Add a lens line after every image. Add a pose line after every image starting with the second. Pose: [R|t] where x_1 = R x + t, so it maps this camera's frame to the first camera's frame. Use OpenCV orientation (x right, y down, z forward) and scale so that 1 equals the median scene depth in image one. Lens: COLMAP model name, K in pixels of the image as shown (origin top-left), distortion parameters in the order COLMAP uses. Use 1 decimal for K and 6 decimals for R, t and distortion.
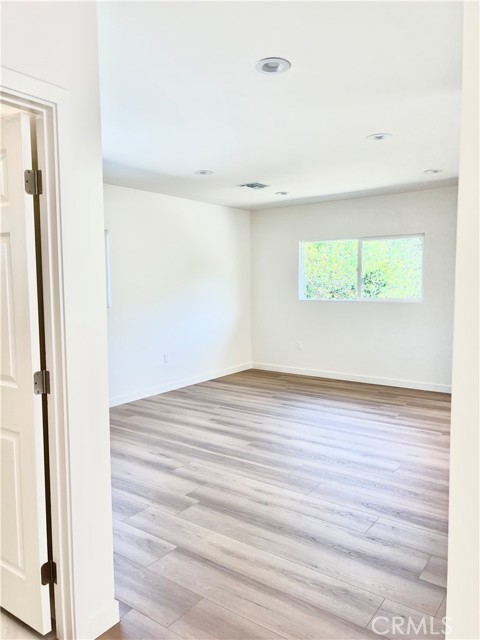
lens RADIAL K [[485.4, 0, 241.0], [0, 485.4, 320.0], [0, 0, 1]] dist [0.041311, -0.037104]
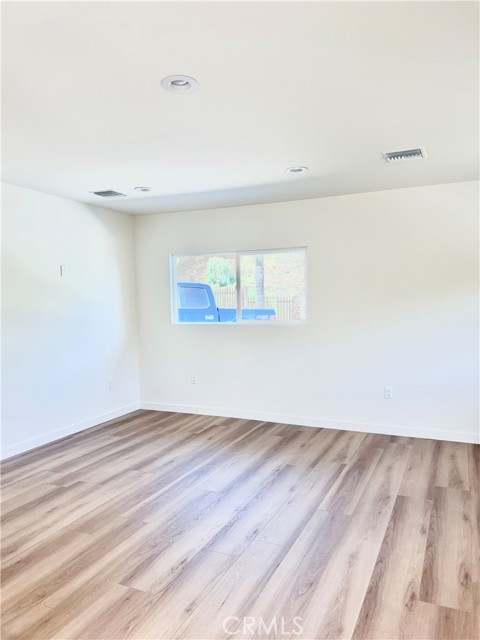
lens RADIAL K [[485.4, 0, 240.3], [0, 485.4, 321.3], [0, 0, 1]] dist [0.041311, -0.037104]
pose [[0.190513, 0.056457, -0.980060, 1.047257], [-0.064226, 0.996923, 0.044944, -0.109785], [0.979581, 0.054383, 0.193553, 1.047543]]
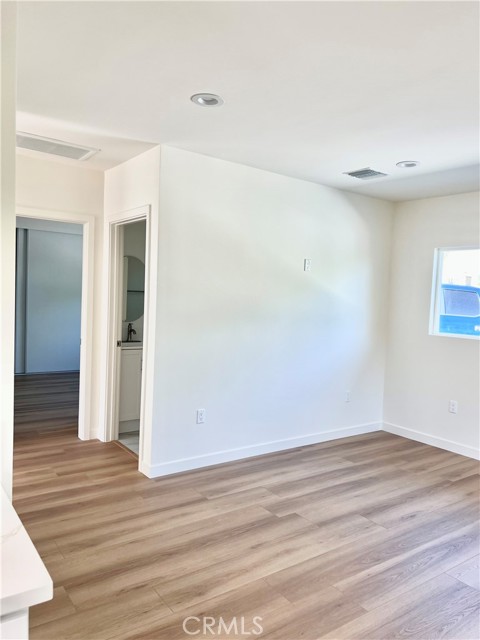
lens RADIAL K [[485.4, 0, 248.3], [0, 485.4, 321.4], [0, 0, 1]] dist [0.041311, -0.037104]
pose [[-0.309352, 0.049076, -0.949681, 0.796851], [-0.118559, 0.988885, 0.089722, -0.107093], [0.943528, 0.140349, -0.300095, 1.067348]]
